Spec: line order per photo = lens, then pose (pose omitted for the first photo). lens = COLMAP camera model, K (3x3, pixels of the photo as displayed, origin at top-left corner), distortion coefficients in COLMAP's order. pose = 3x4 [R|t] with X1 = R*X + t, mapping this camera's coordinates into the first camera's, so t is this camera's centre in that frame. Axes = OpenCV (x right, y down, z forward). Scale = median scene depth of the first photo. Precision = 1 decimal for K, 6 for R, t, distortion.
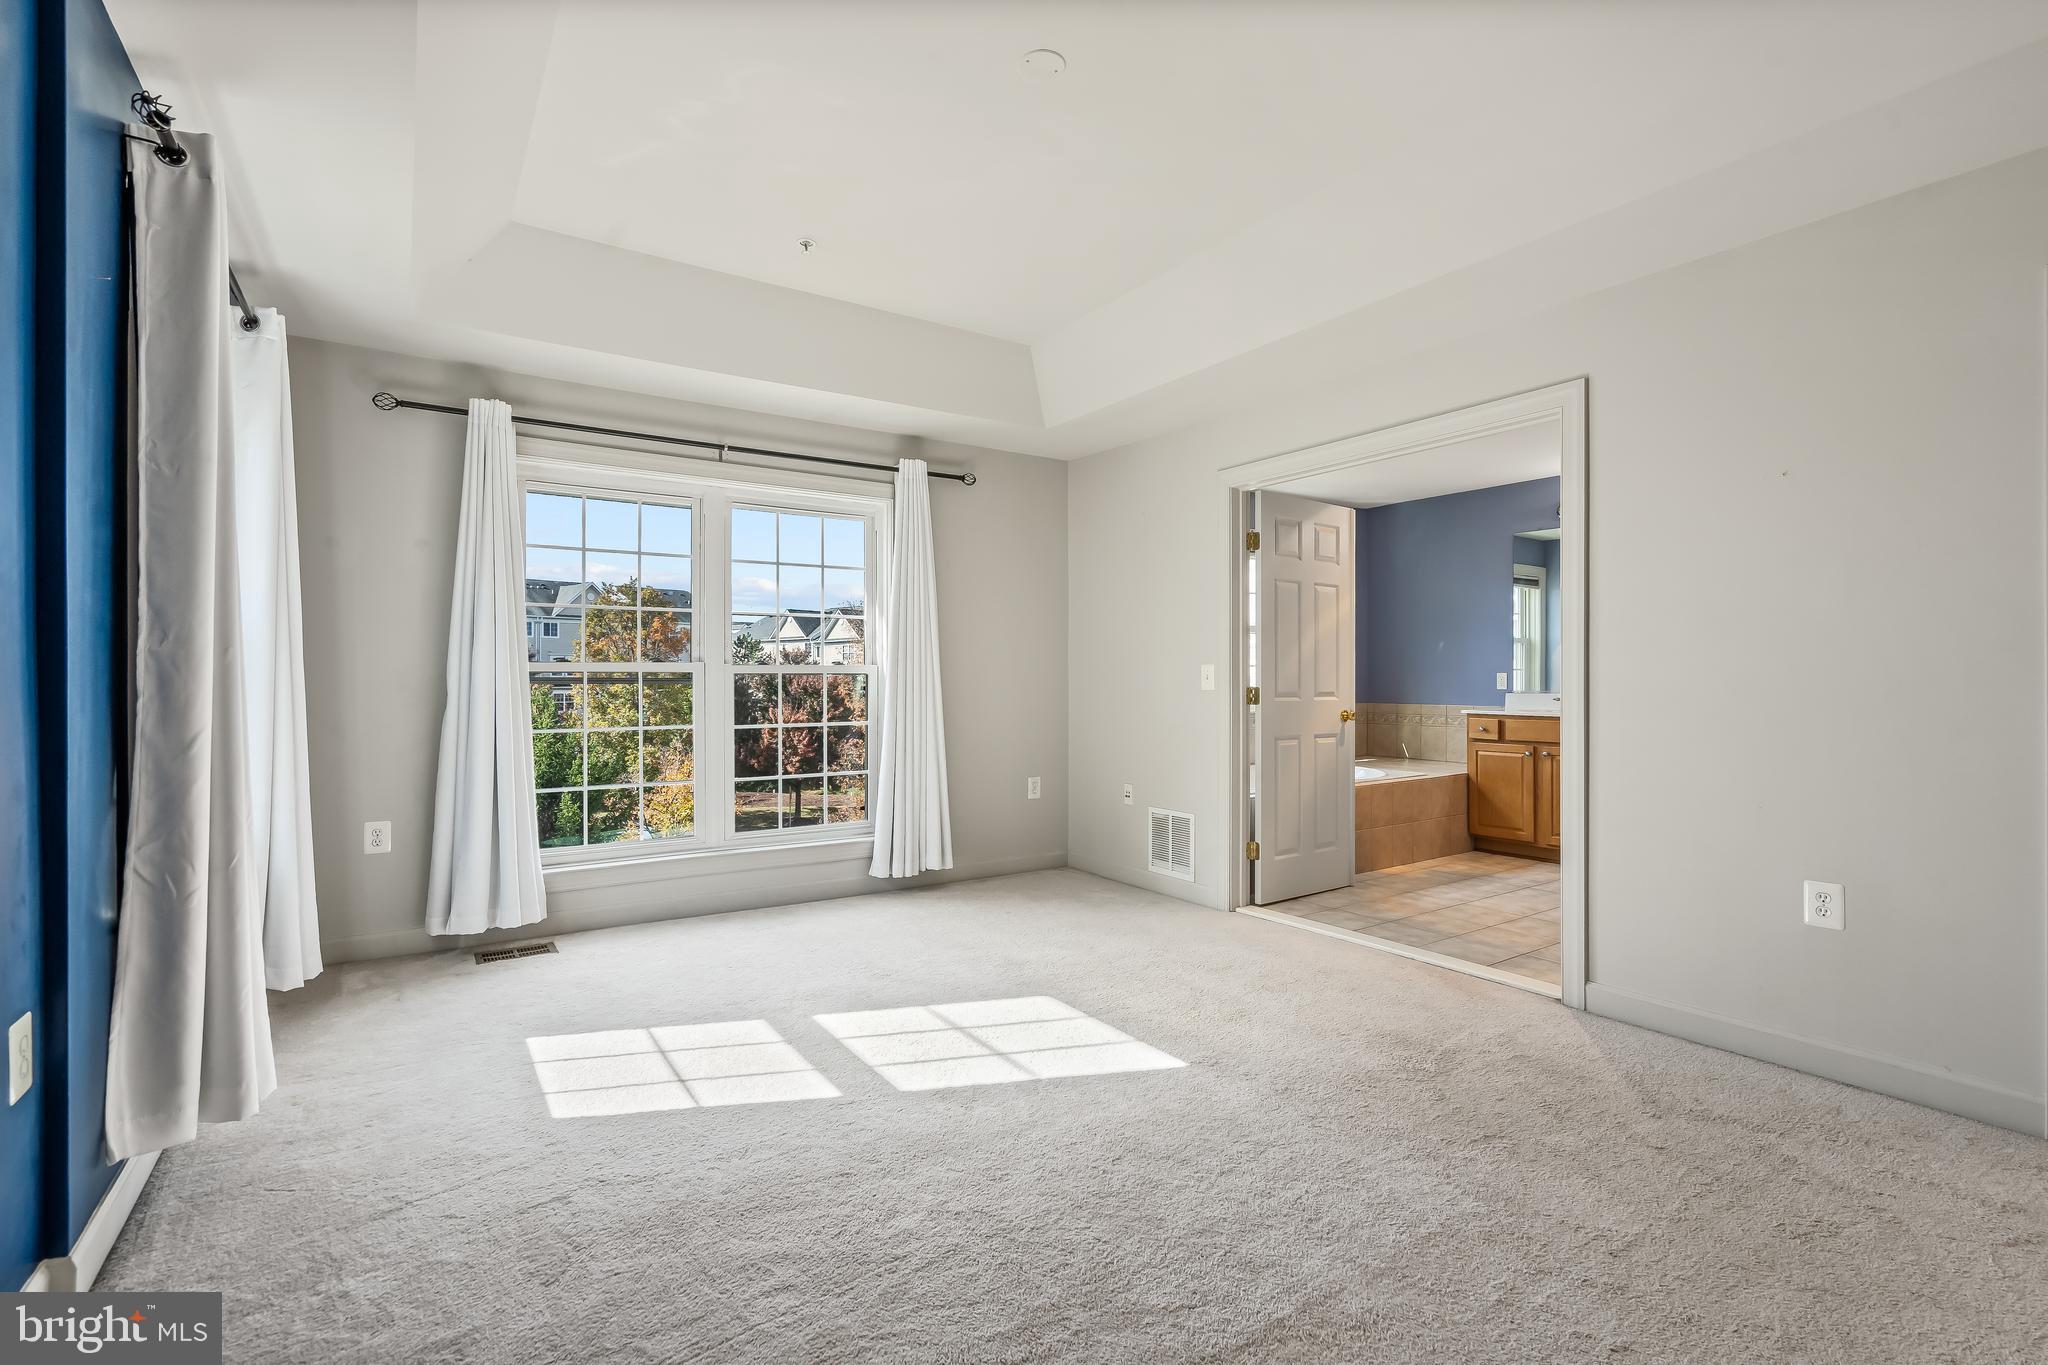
lens RADIAL K [[938.5, 0, 1002.1], [0, 938.5, 677.7], [0, 0, 1]] dist [-0.004384, 0.002087]
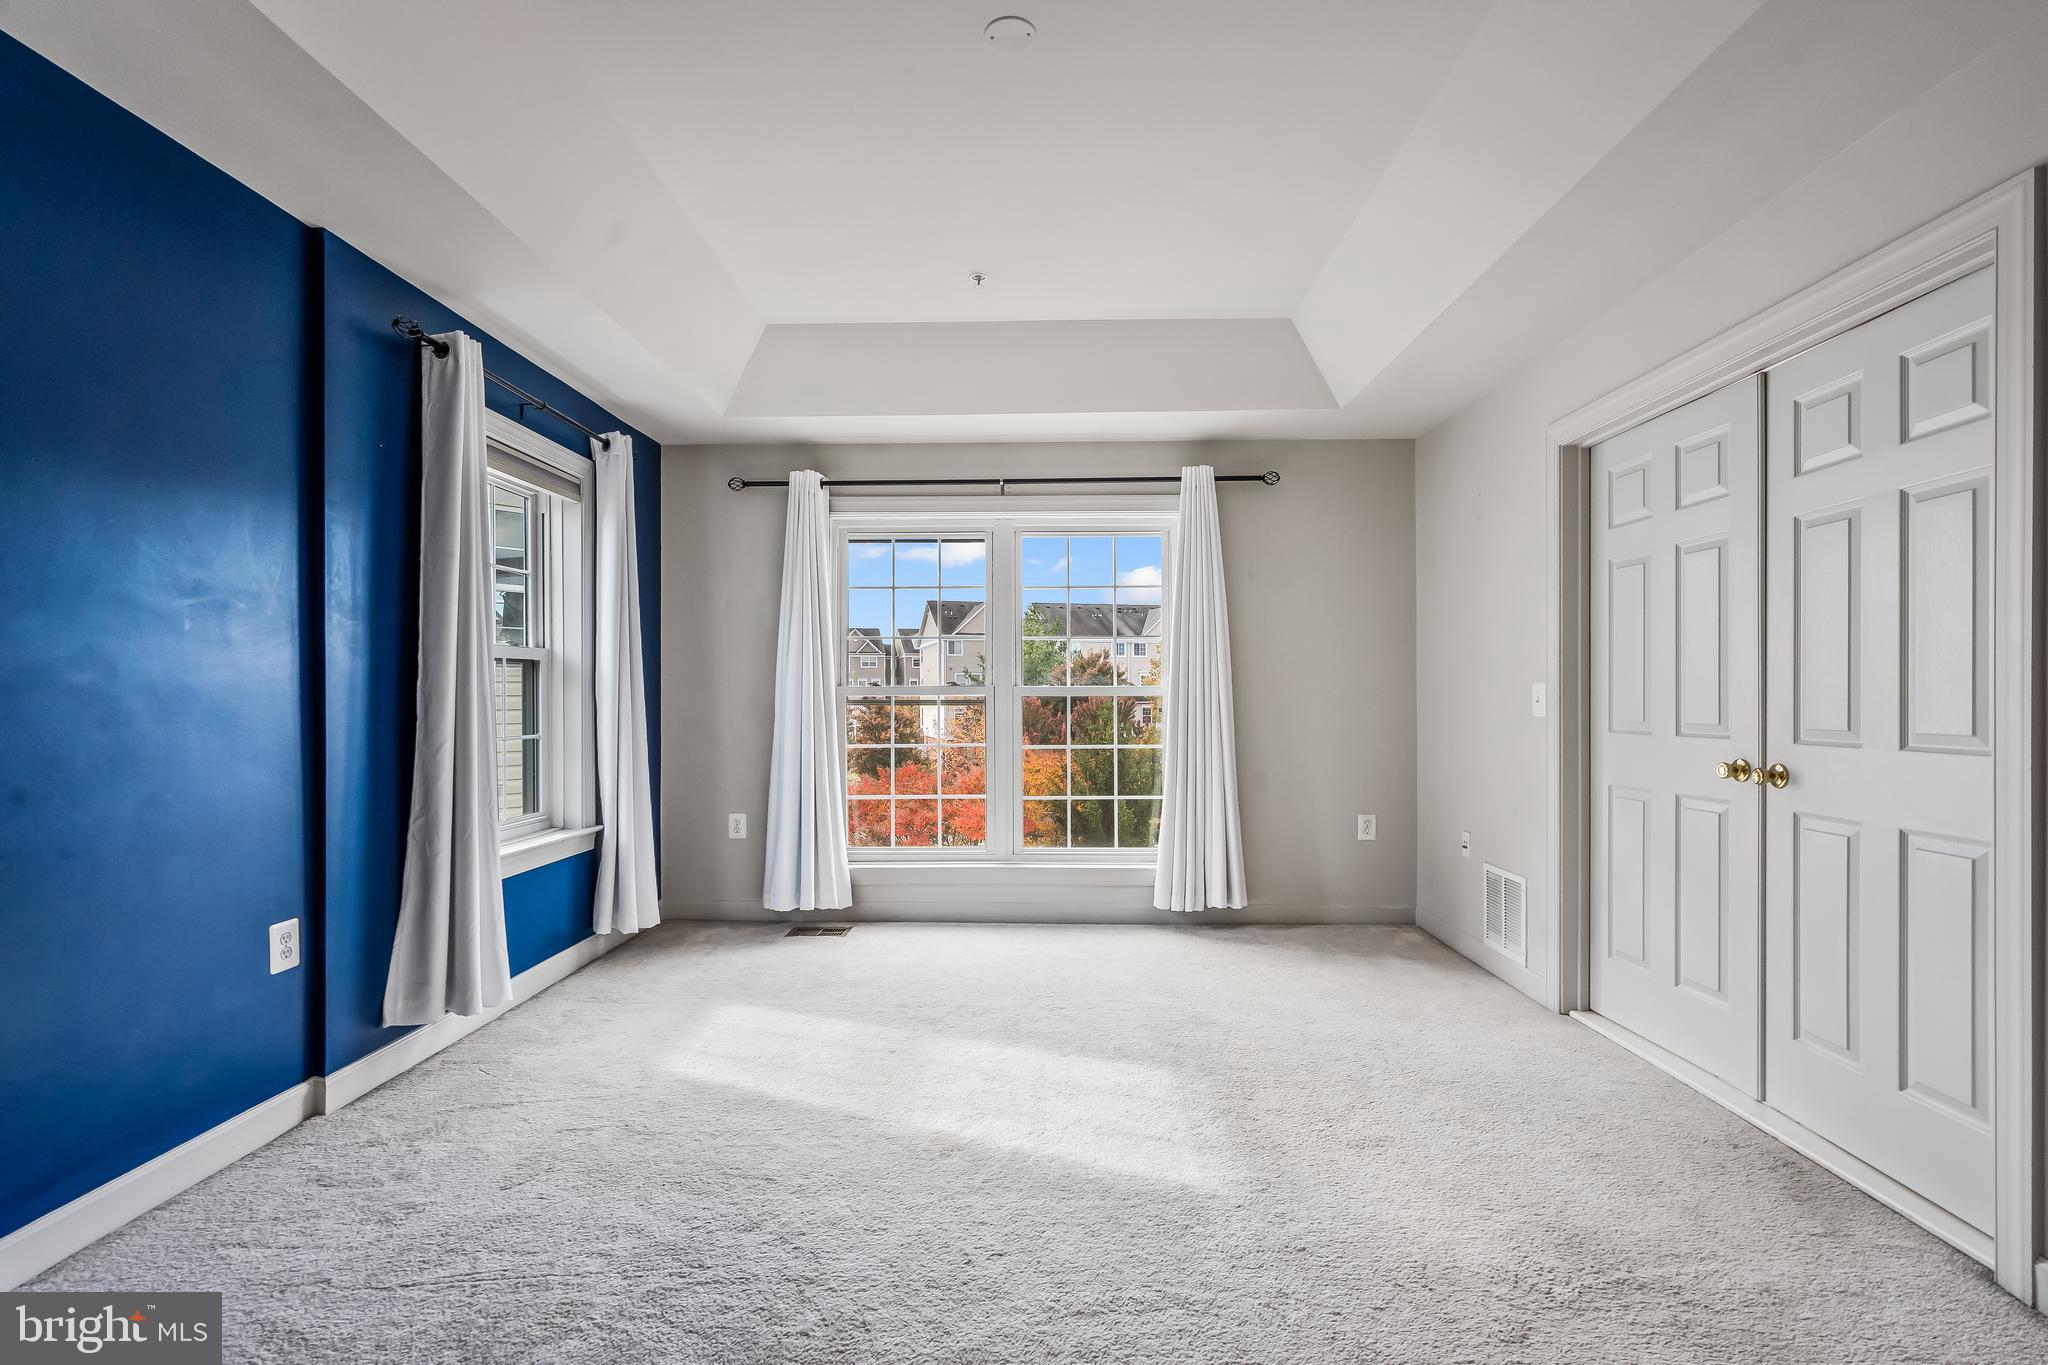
lens RADIAL K [[938.5, 0, 1005.4], [0, 938.5, 694.7], [0, 0, 1]] dist [-0.004384, 0.002087]
pose [[0.818988, -0.002098, -0.573807, 0.354255], [0.004096, 0.999989, 0.002189, -0.009534], [0.573796, -0.004143, 0.818988, 0.156710]]
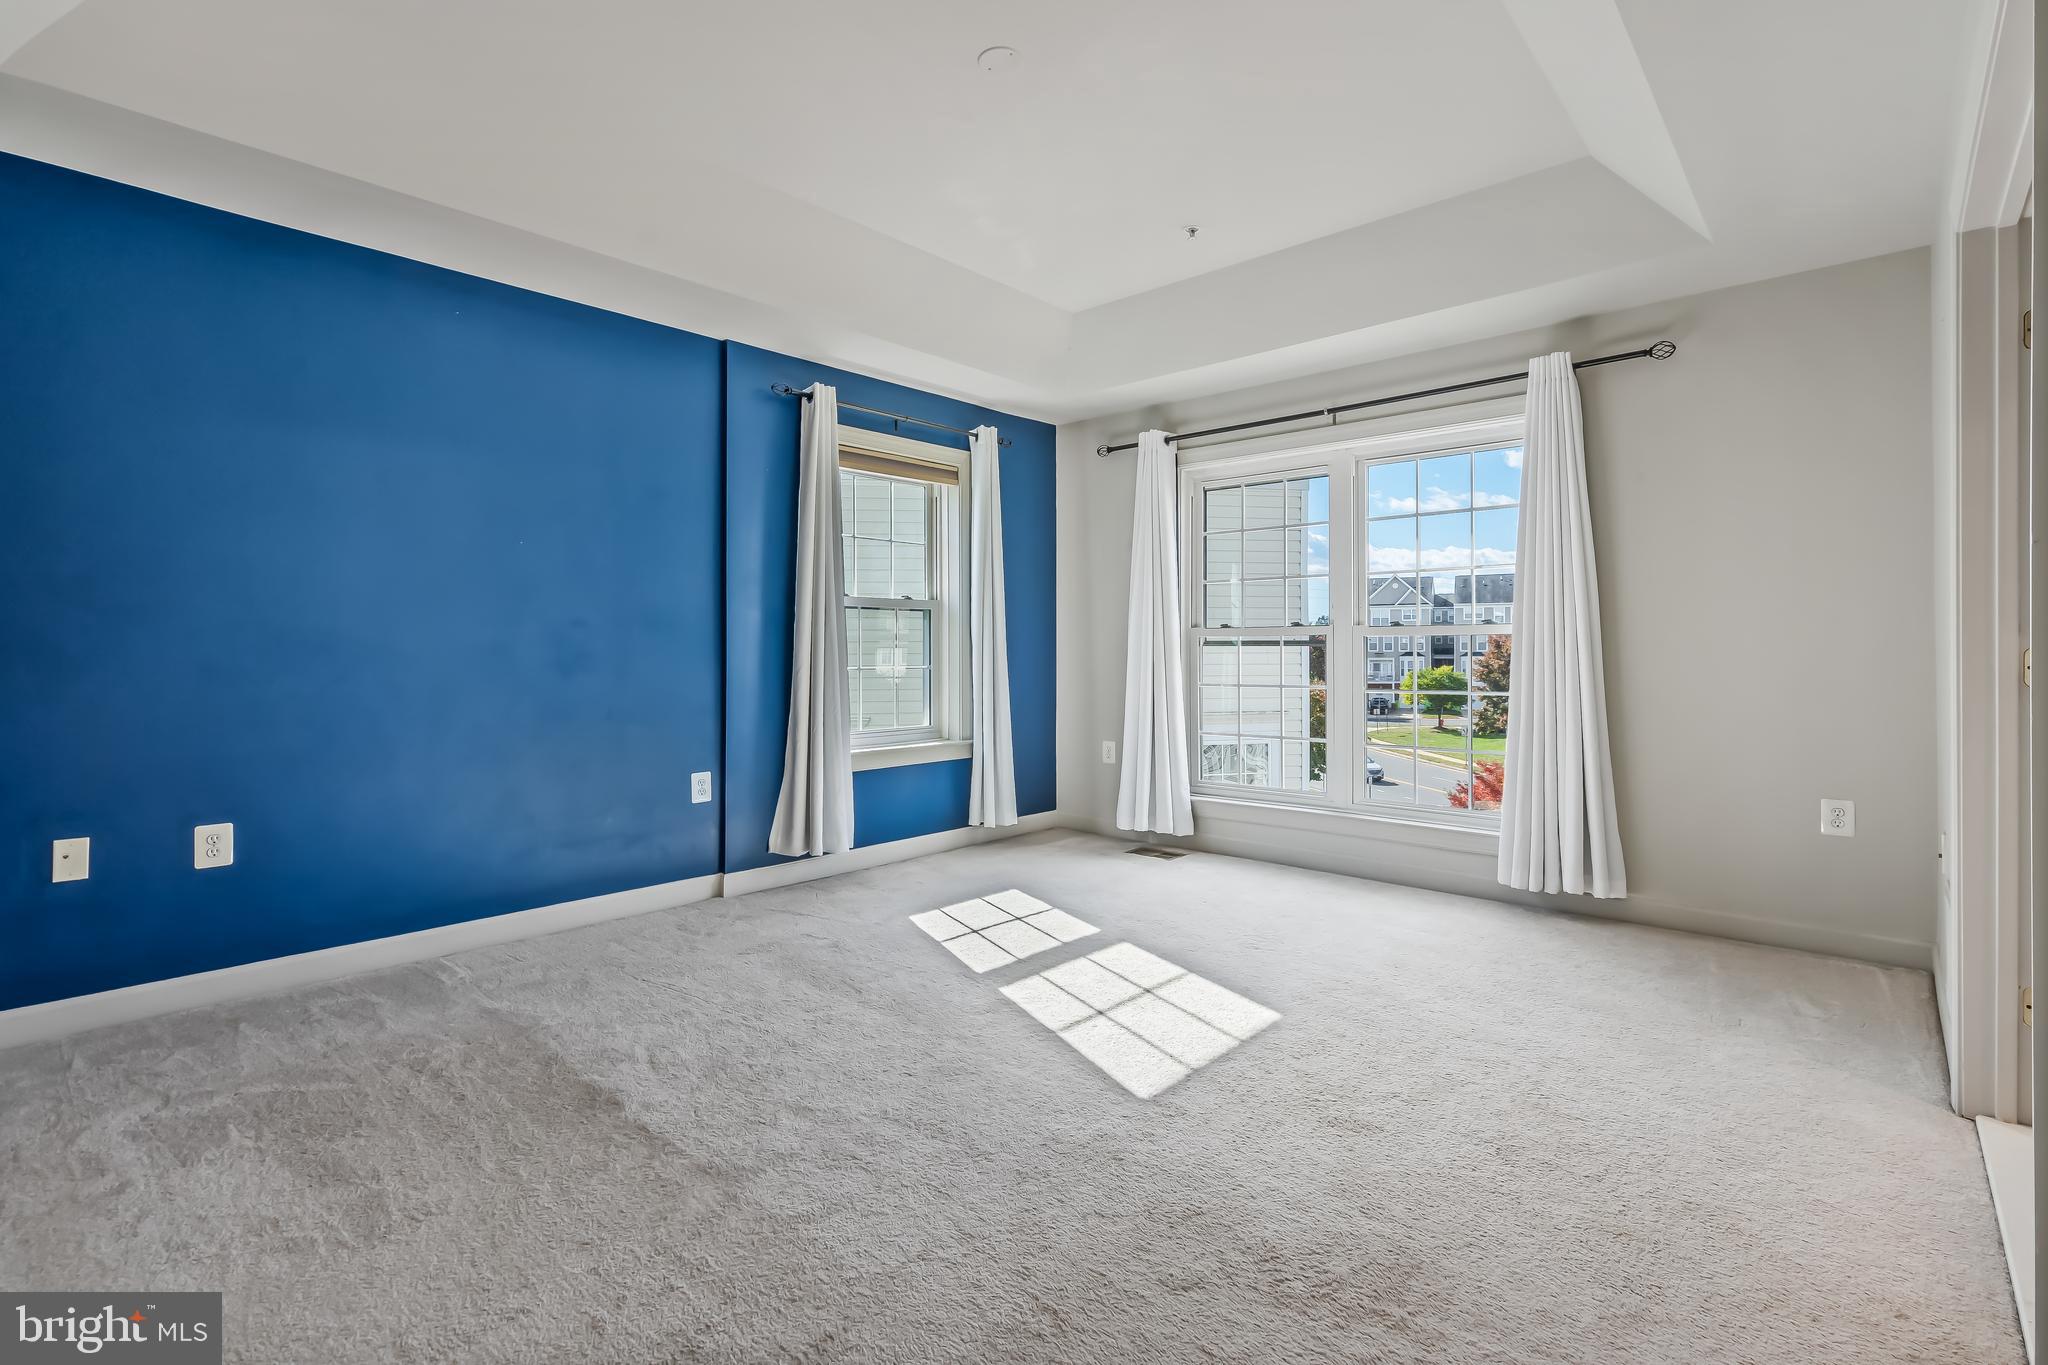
lens RADIAL K [[938.5, 0, 998.9], [0, 938.5, 648.2], [0, 0, 1]] dist [-0.004384, 0.002087]
pose [[0.242643, -0.000238, -0.970116, 0.676212], [0.004781, 0.999988, 0.000951, 0.007129], [0.970104, -0.004869, 0.242641, 0.465958]]
